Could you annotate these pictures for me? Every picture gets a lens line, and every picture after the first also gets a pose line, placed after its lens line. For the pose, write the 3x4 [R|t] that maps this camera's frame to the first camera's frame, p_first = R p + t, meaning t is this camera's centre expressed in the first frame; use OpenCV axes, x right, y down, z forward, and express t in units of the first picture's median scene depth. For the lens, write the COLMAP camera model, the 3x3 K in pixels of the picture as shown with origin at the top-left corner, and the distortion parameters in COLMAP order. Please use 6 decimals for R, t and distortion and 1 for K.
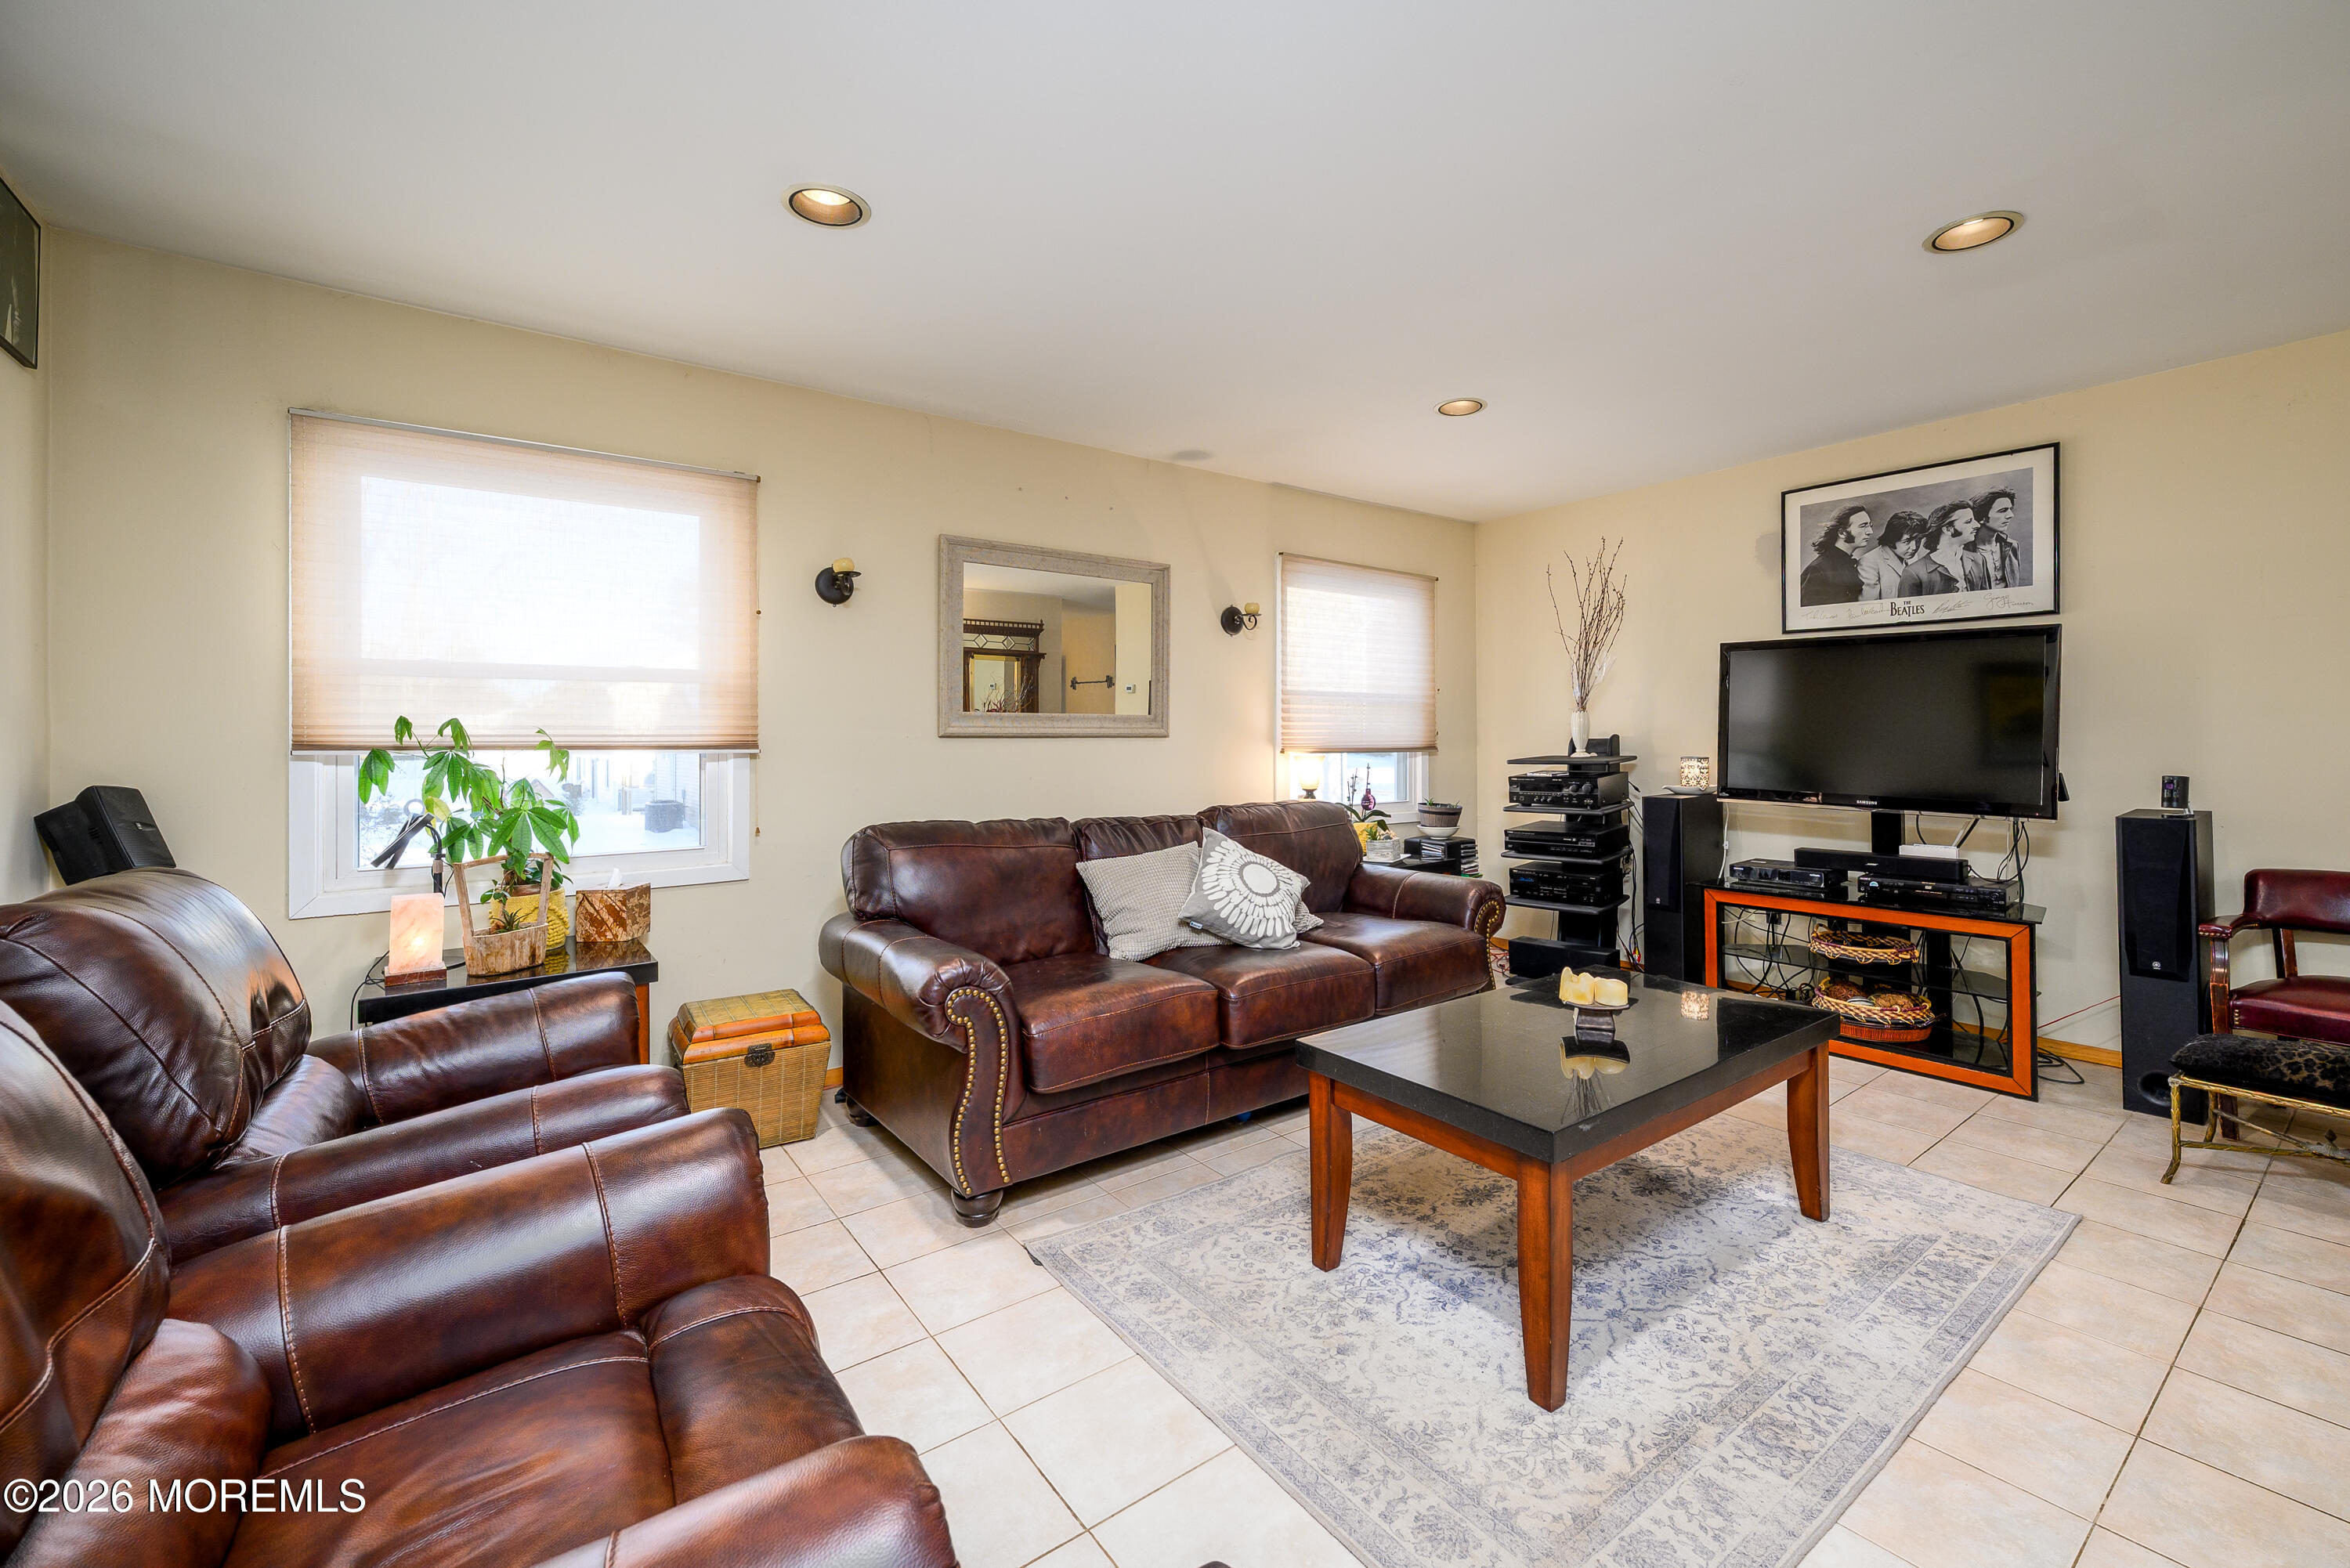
lens RADIAL K [[967.6, 0, 1190.1], [0, 967.6, 734.6], [0, 0, 1]] dist [0.000593, 0.000130]
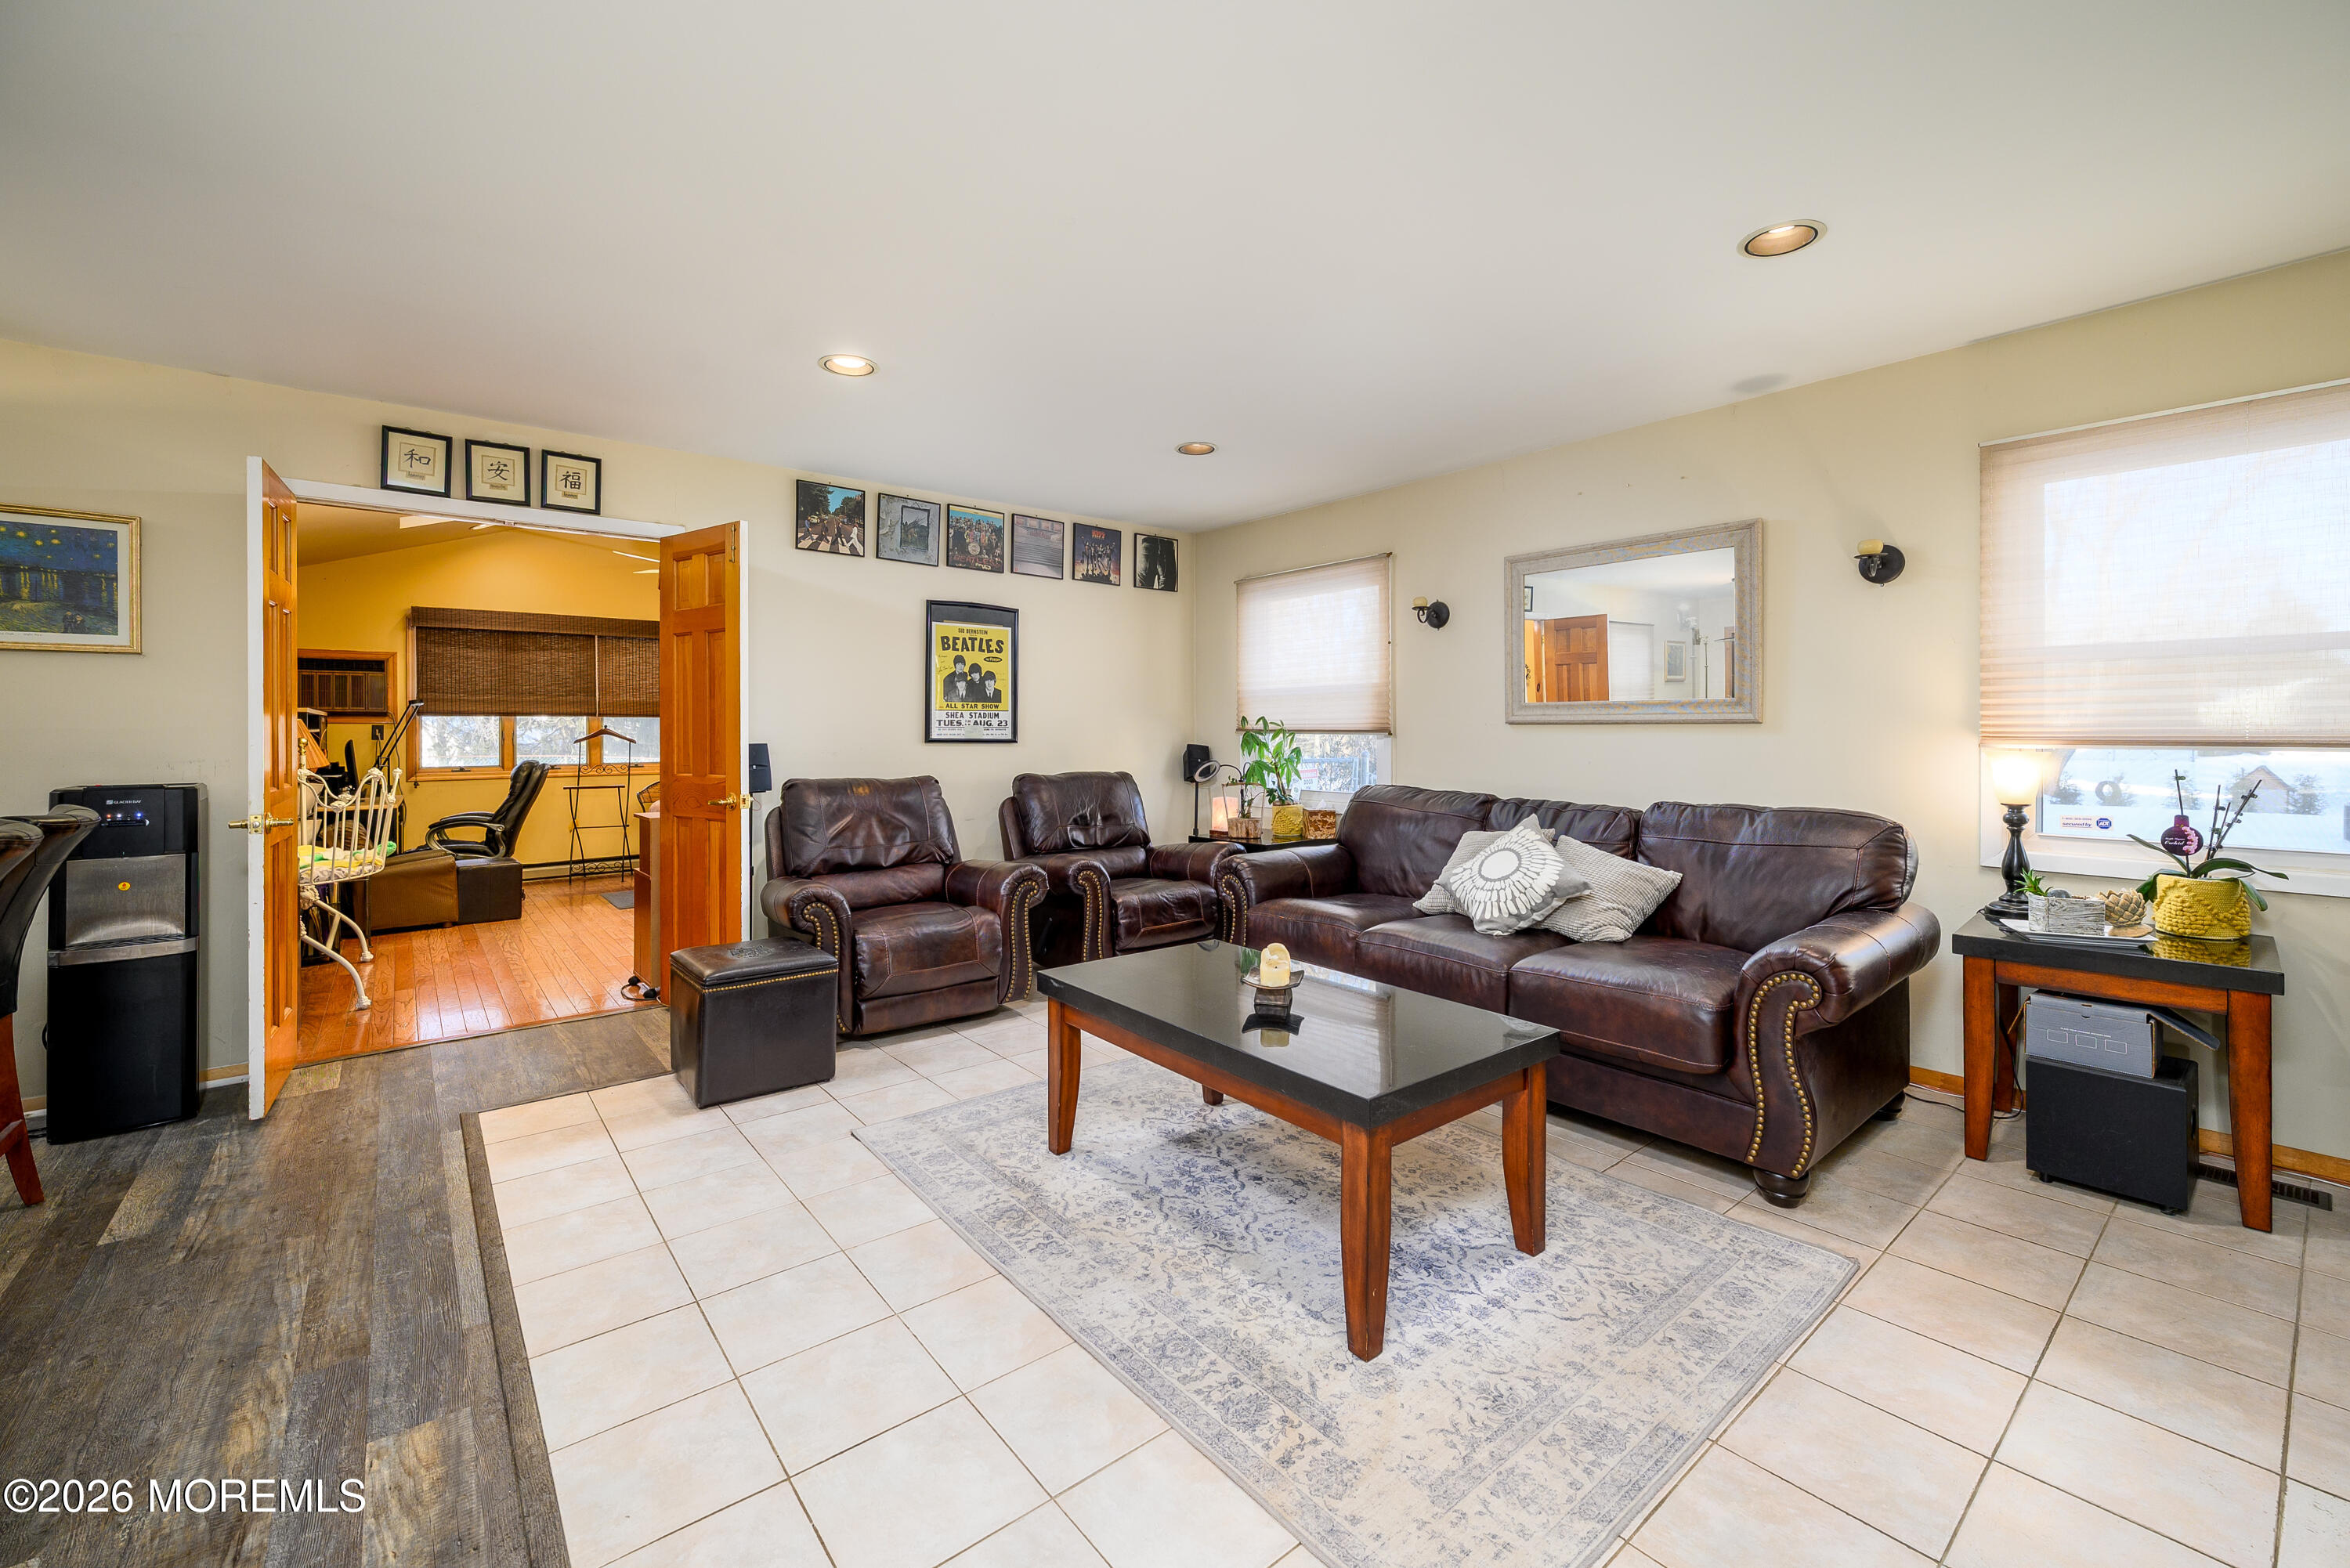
lens RADIAL K [[956.5, 0, 1194.0], [0, 956.5, 724.2], [0, 0, 1]] dist [0.000720, 0.000041]
pose [[0.049327, 0.001466, -0.998782, 0.909844], [0.010357, 0.999944, 0.001979, -0.003452], [0.998729, -0.010442, 0.049309, 0.539997]]
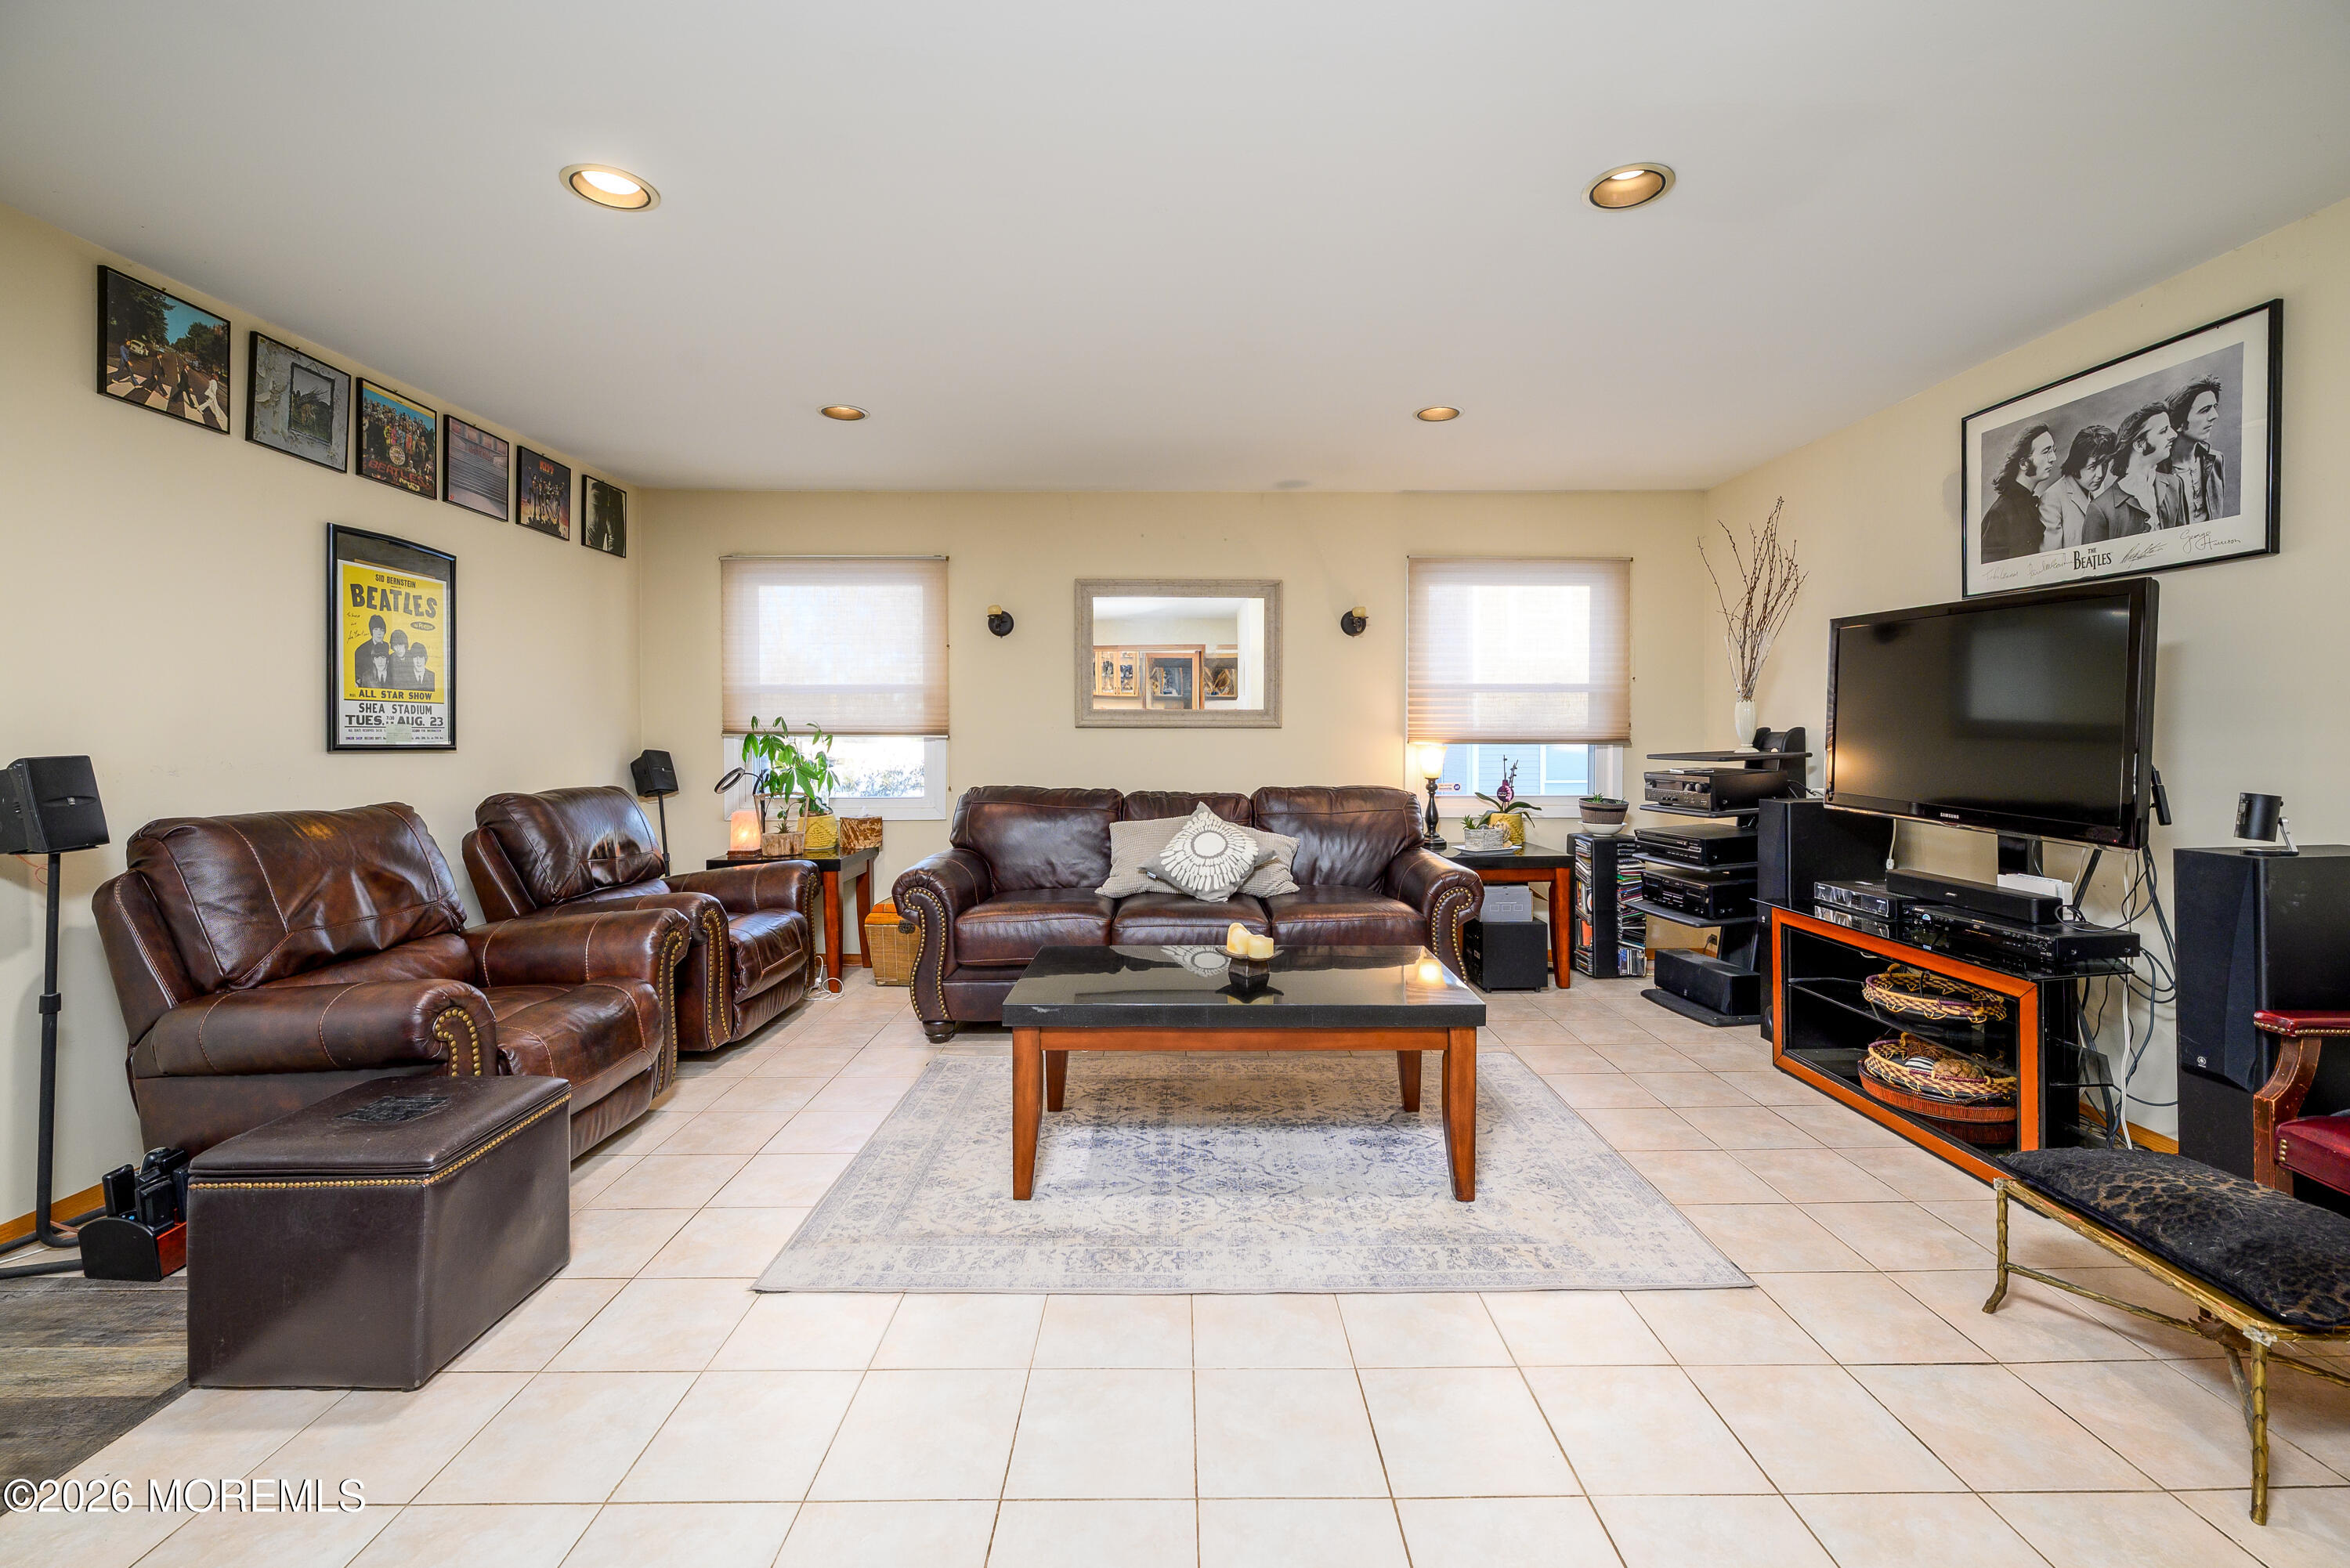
lens RADIAL K [[948.4, 0, 1183.4], [0, 948.4, 735.1], [0, 0, 1]] dist [-0.000854, -0.000192]
pose [[0.805205, 0.009300, -0.592923, 0.650169], [-0.000907, 0.999895, 0.014451, -0.005928], [0.592996, -0.011098, 0.805129, 0.009238]]
